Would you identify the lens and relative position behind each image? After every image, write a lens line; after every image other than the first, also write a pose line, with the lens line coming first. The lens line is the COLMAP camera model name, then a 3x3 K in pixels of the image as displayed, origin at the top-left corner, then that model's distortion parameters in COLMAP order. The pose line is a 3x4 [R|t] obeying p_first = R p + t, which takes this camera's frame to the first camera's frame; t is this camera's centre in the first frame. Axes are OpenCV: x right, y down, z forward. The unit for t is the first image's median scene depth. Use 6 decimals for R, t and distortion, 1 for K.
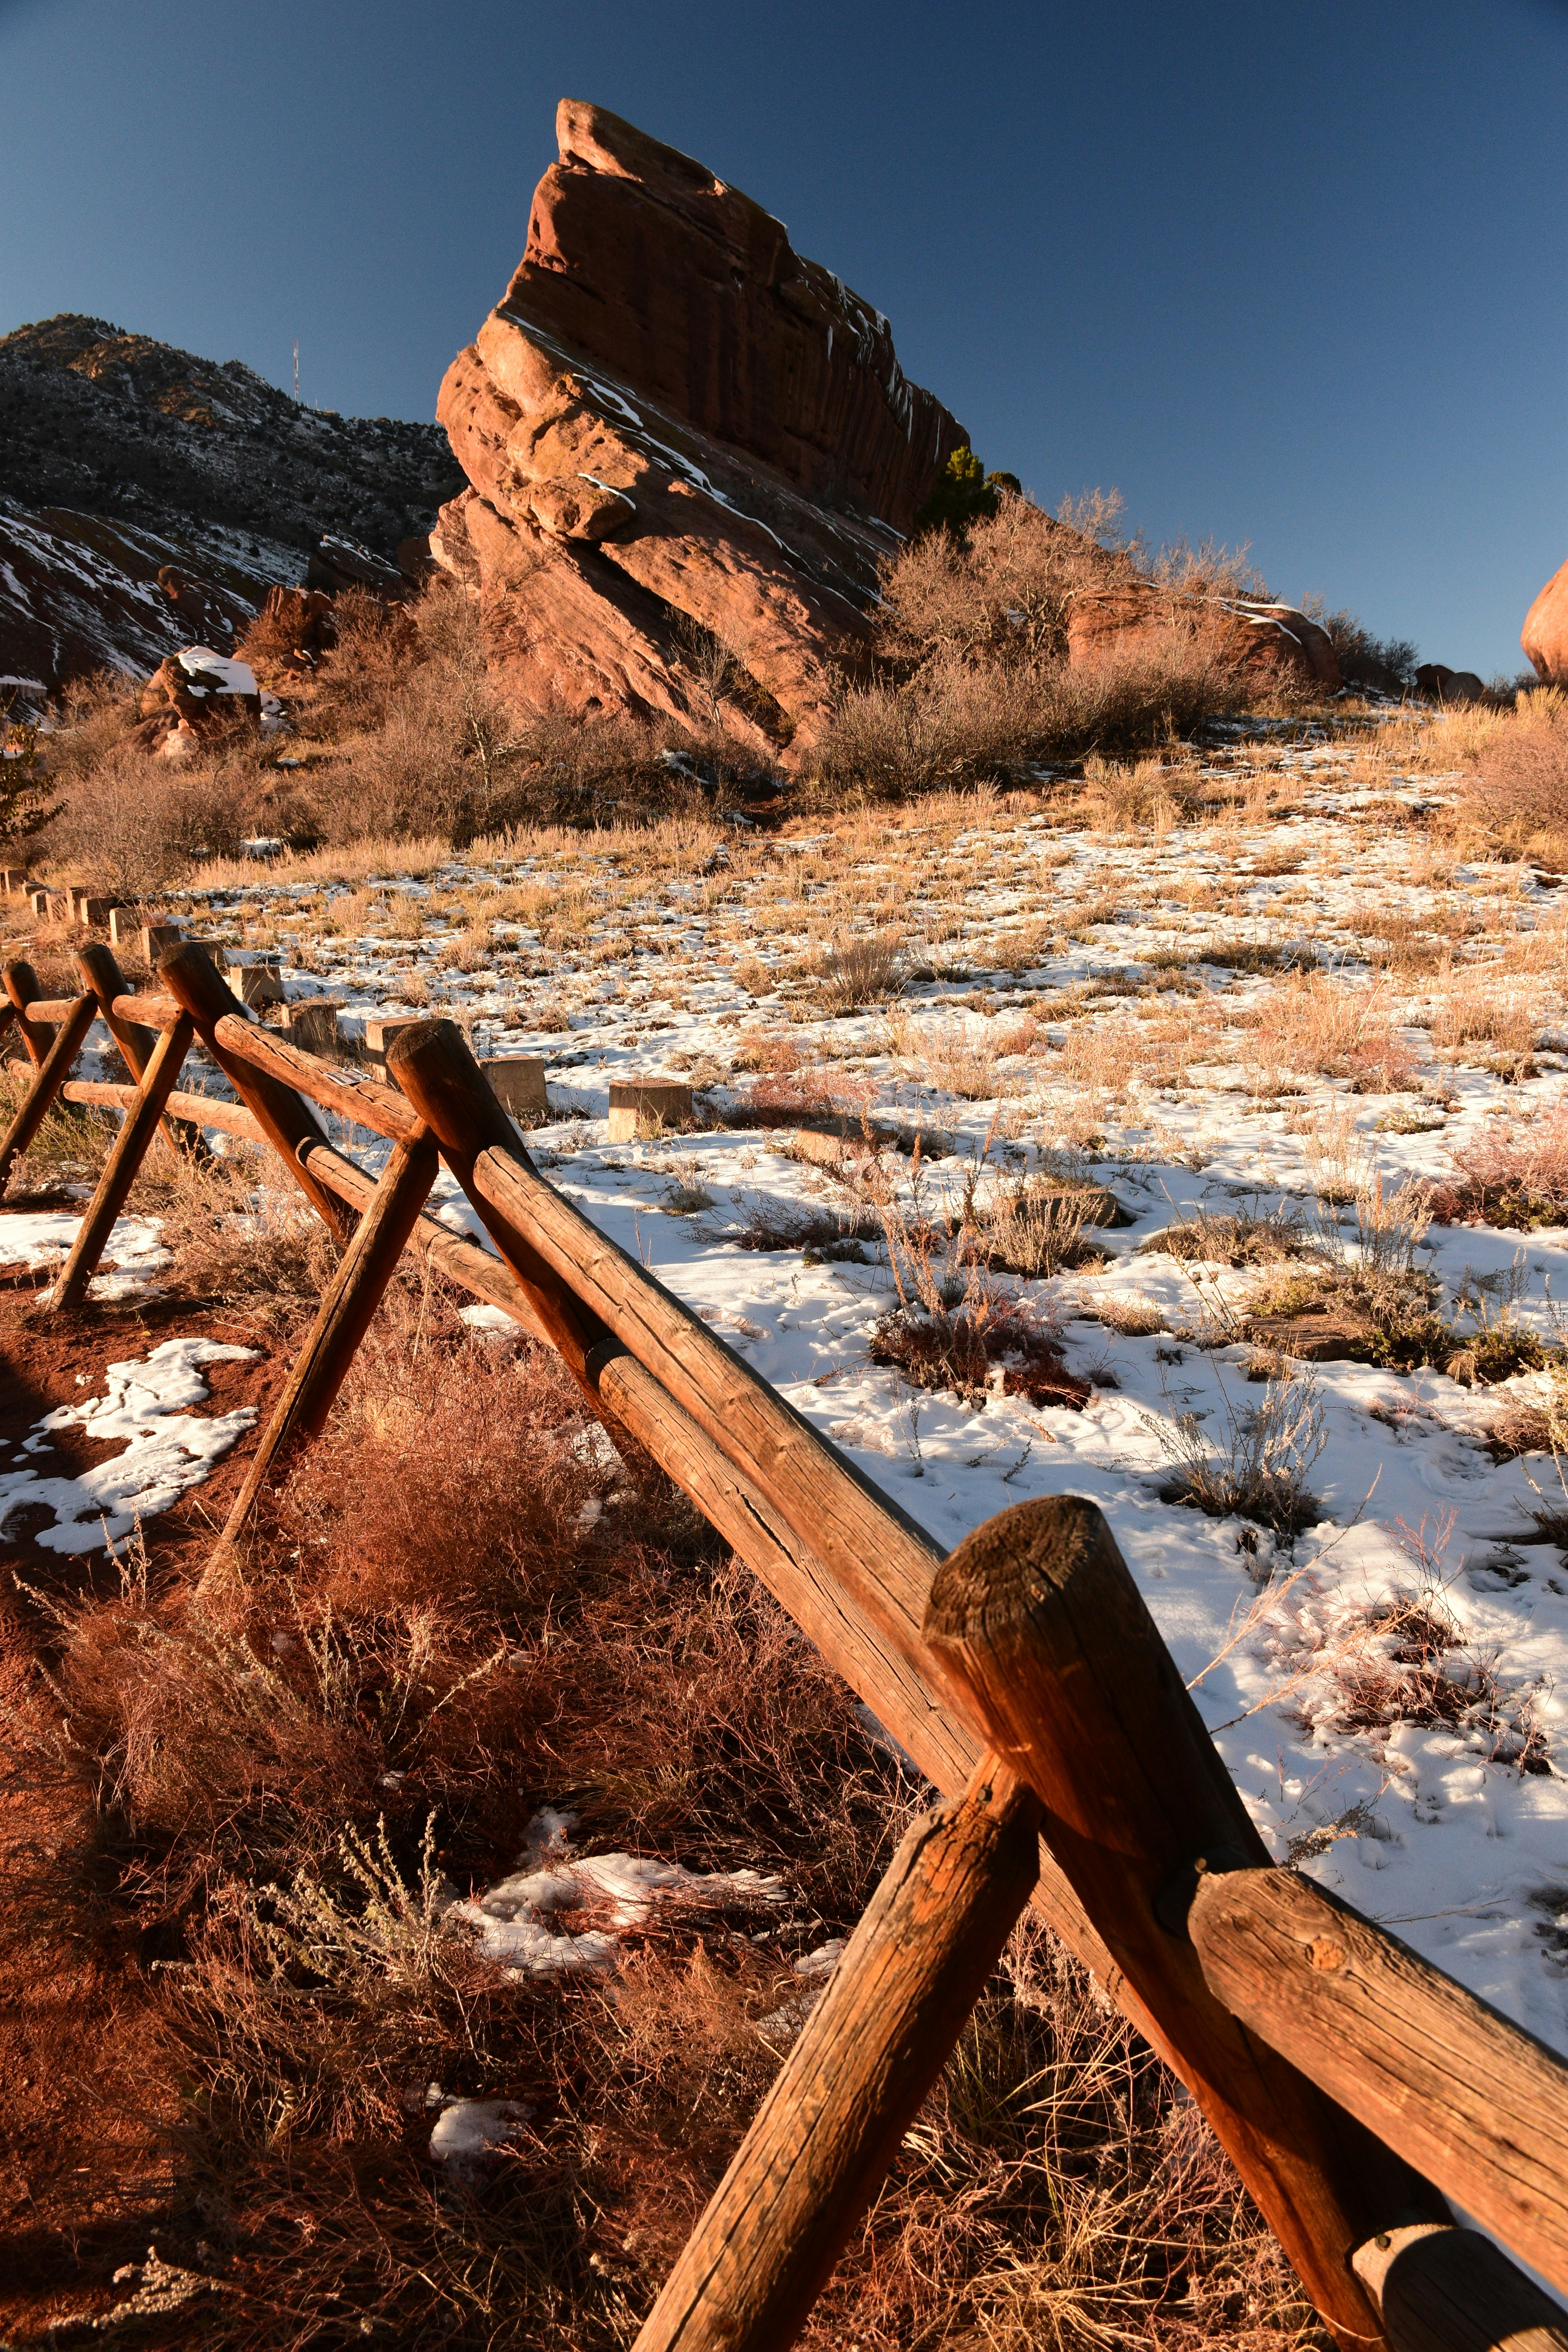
lens RADIAL K [[1849.9, 0, 760.5], [0, 1849.9, 1210.1], [0, 0, 1]] dist [-0.147308, 0.104090]
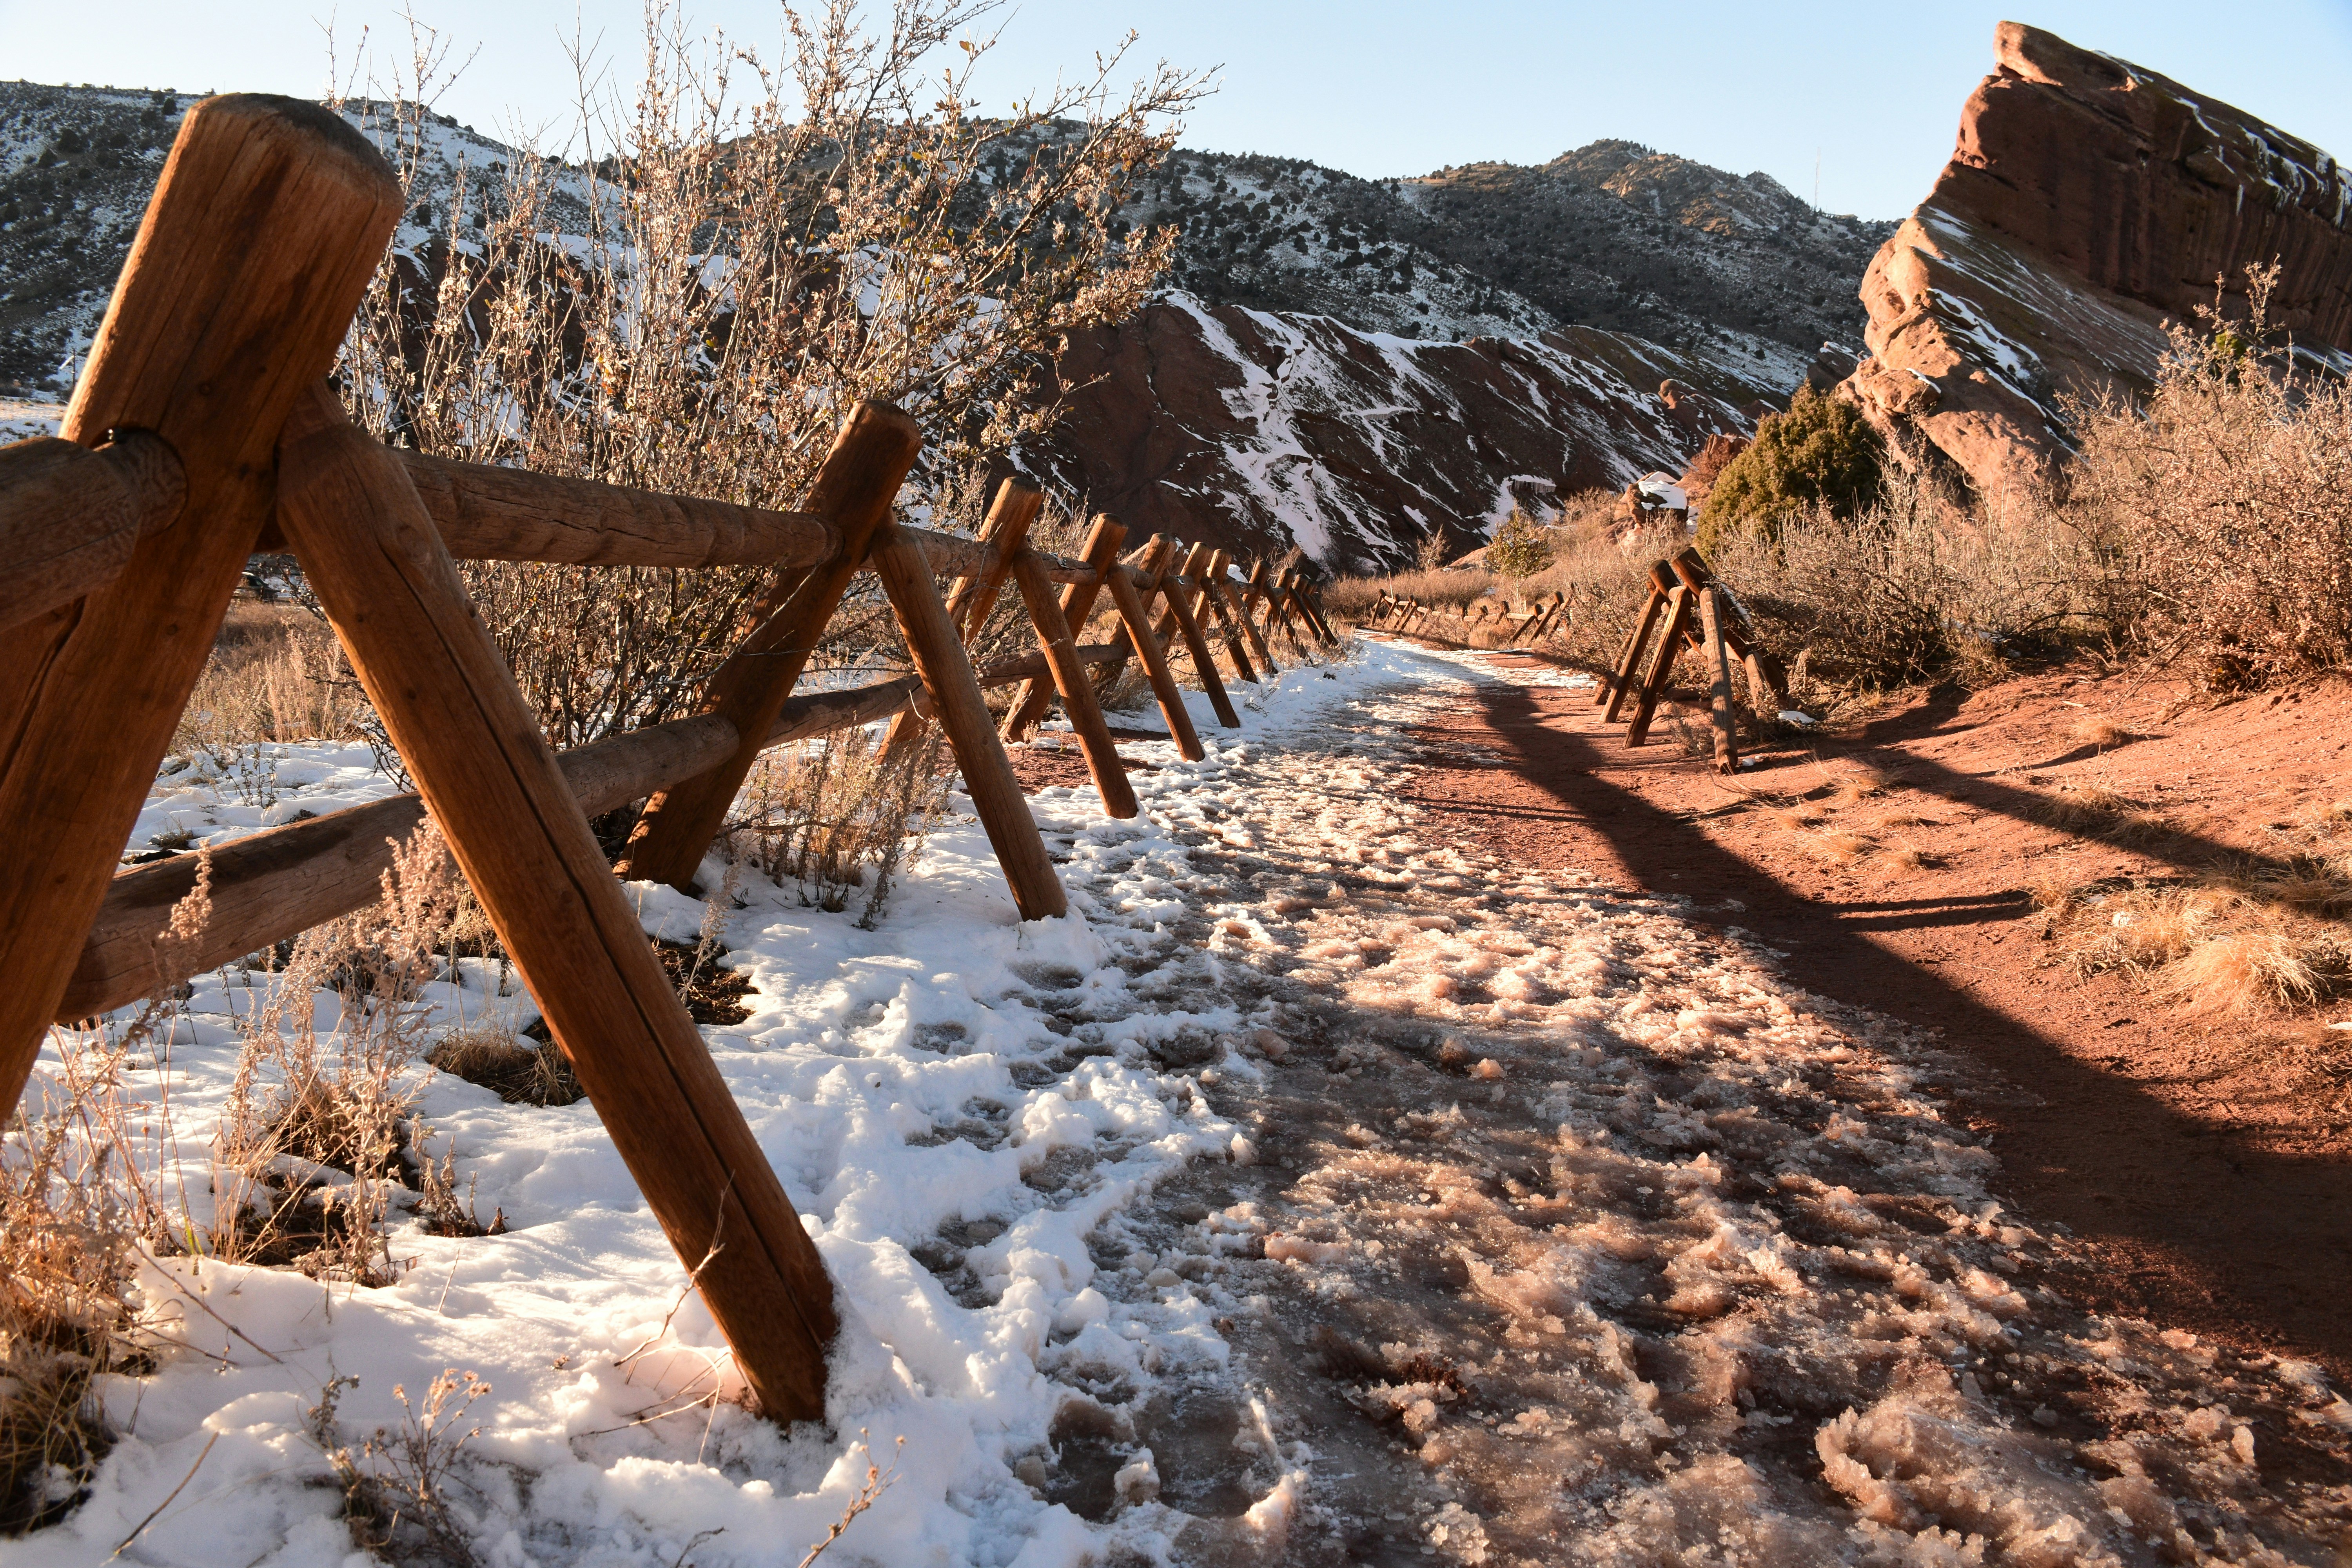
lens RADIAL K [[1849.9, 0, 1160.1], [0, 1849.9, 784.6], [0, 0, 1]] dist [-0.147308, 0.104090]
pose [[0.839057, 0.079210, -0.538247, 0.102780], [-0.140687, 0.987283, -0.074020, 0.064038], [0.525539, 0.137831, 0.839531, -0.259468]]
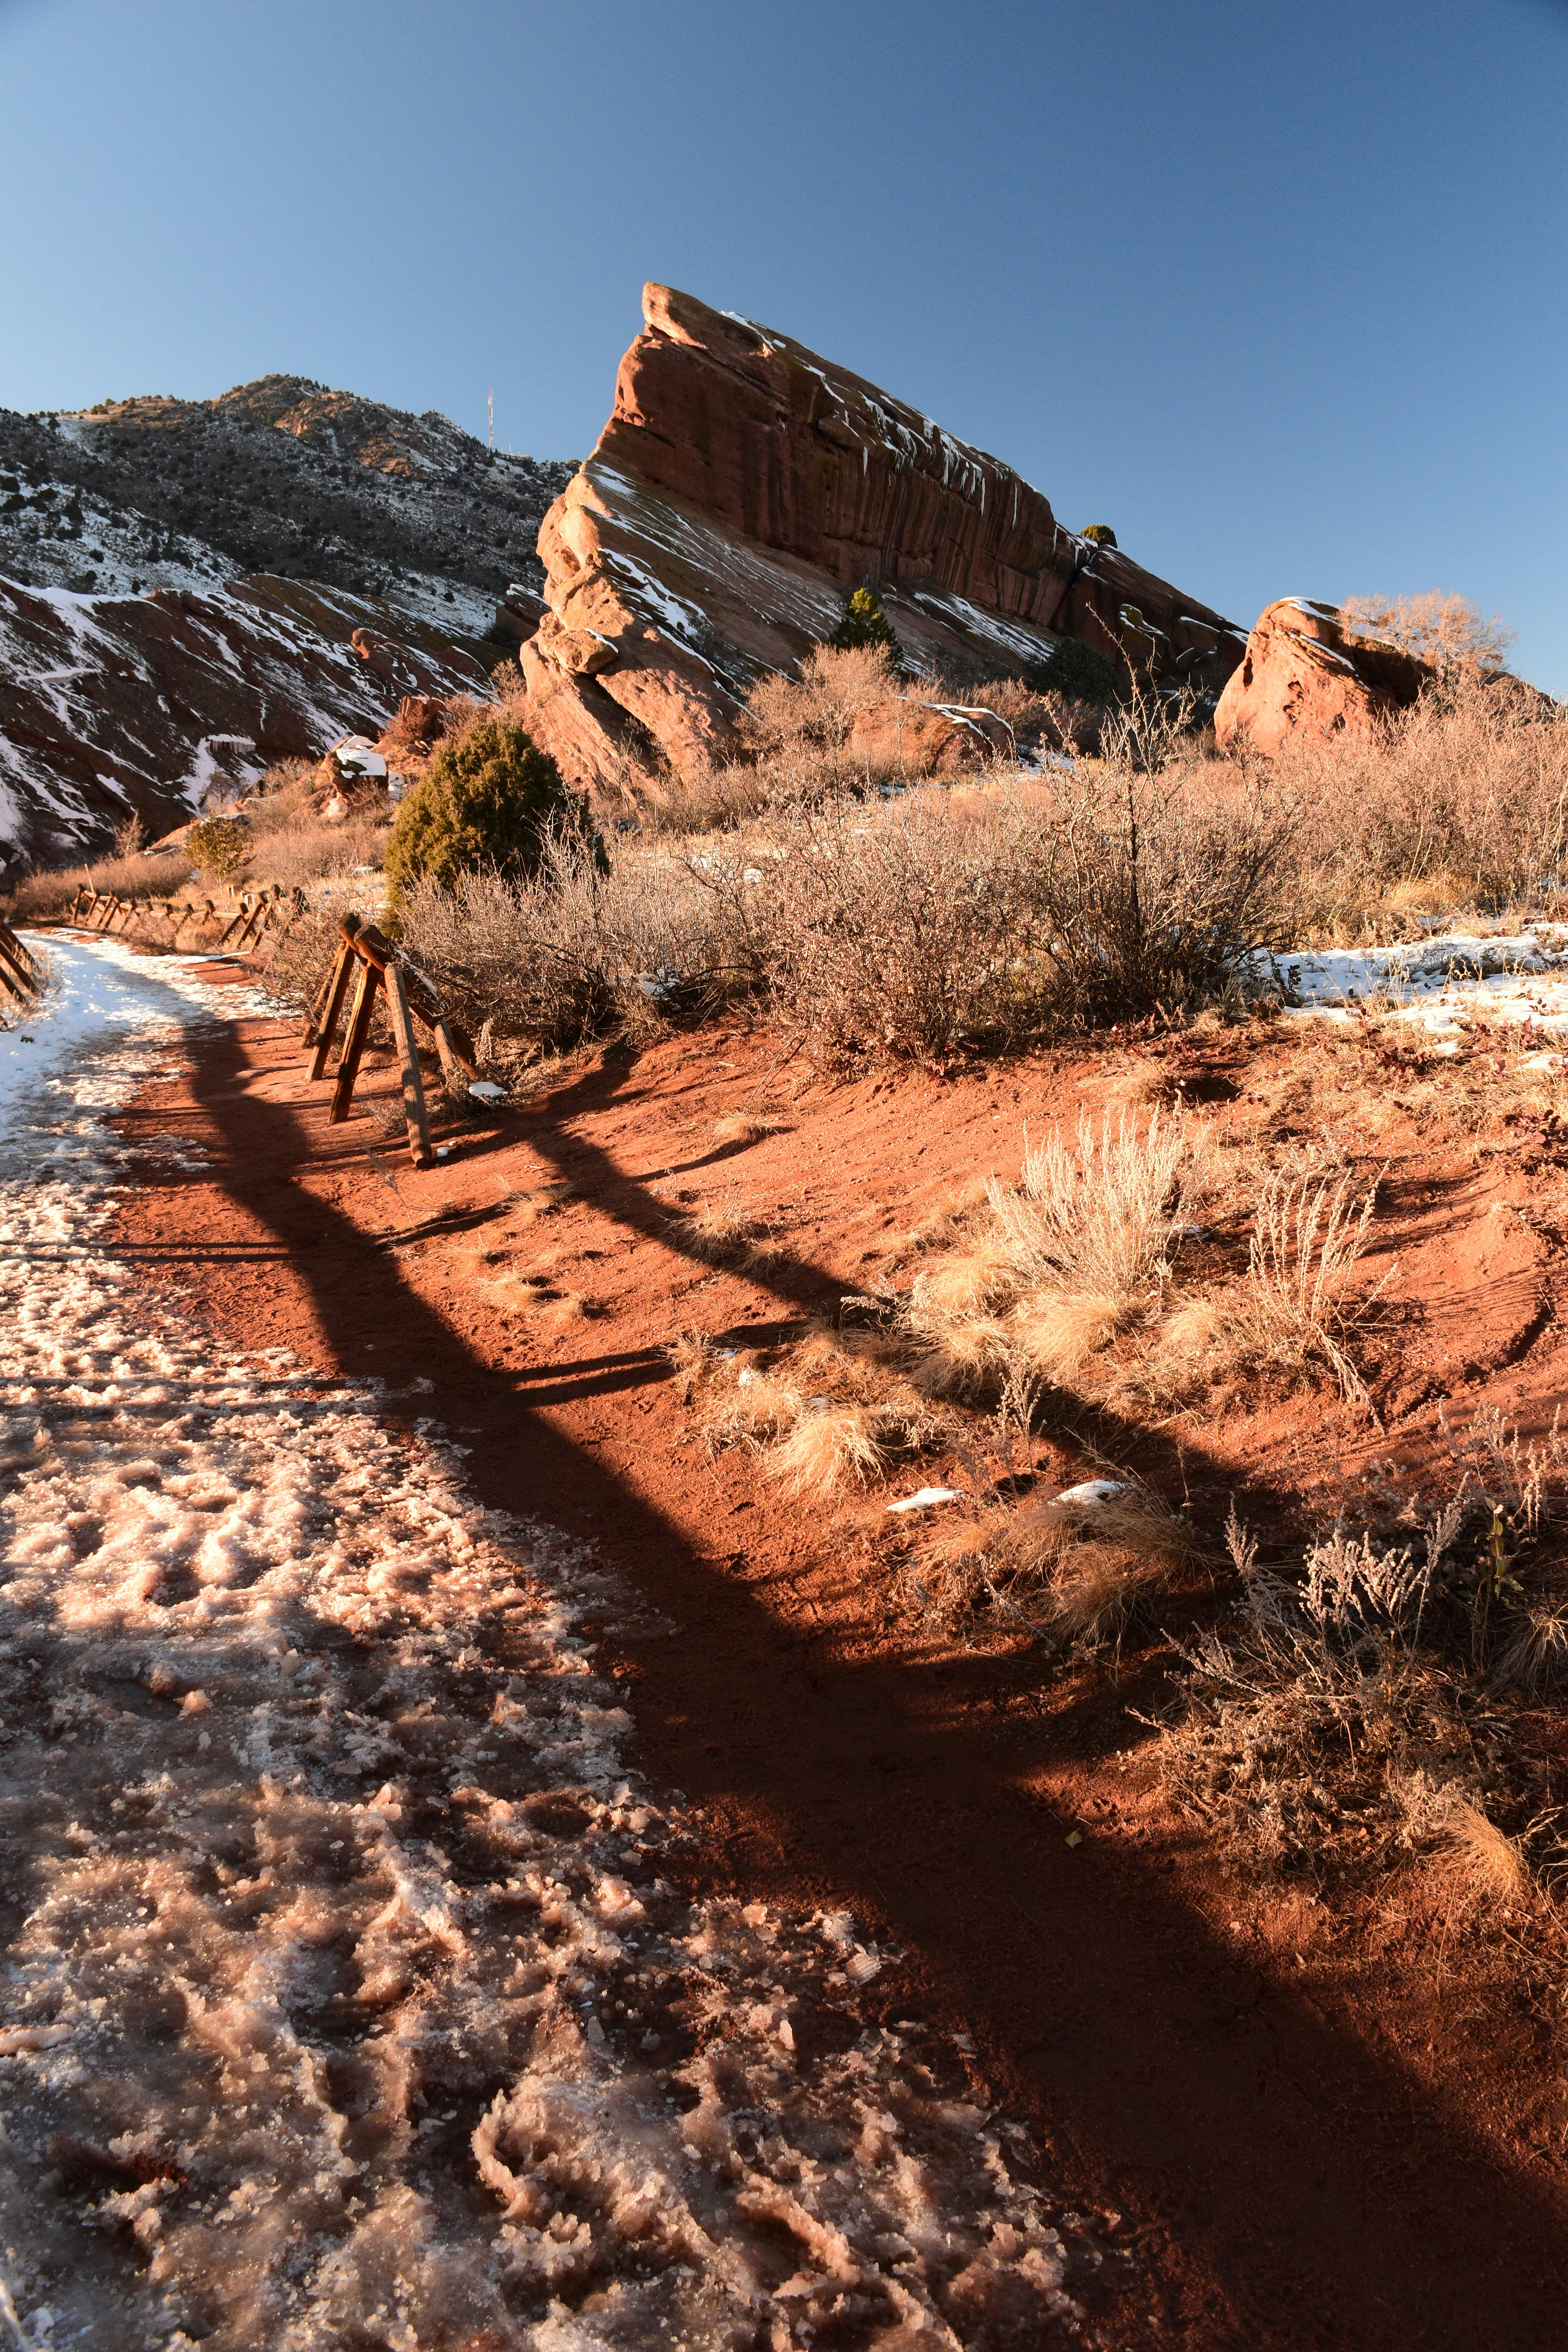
lens RADIAL K [[1849.9, 0, 788.5], [0, 1849.9, 1192.3], [0, 0, 1]] dist [-0.147308, 0.104090]
pose [[0.995662, -0.007608, -0.092727, 0.105823], [0.005615, 0.999748, -0.021733, 0.055387], [0.092869, 0.021118, 0.995454, -0.263032]]
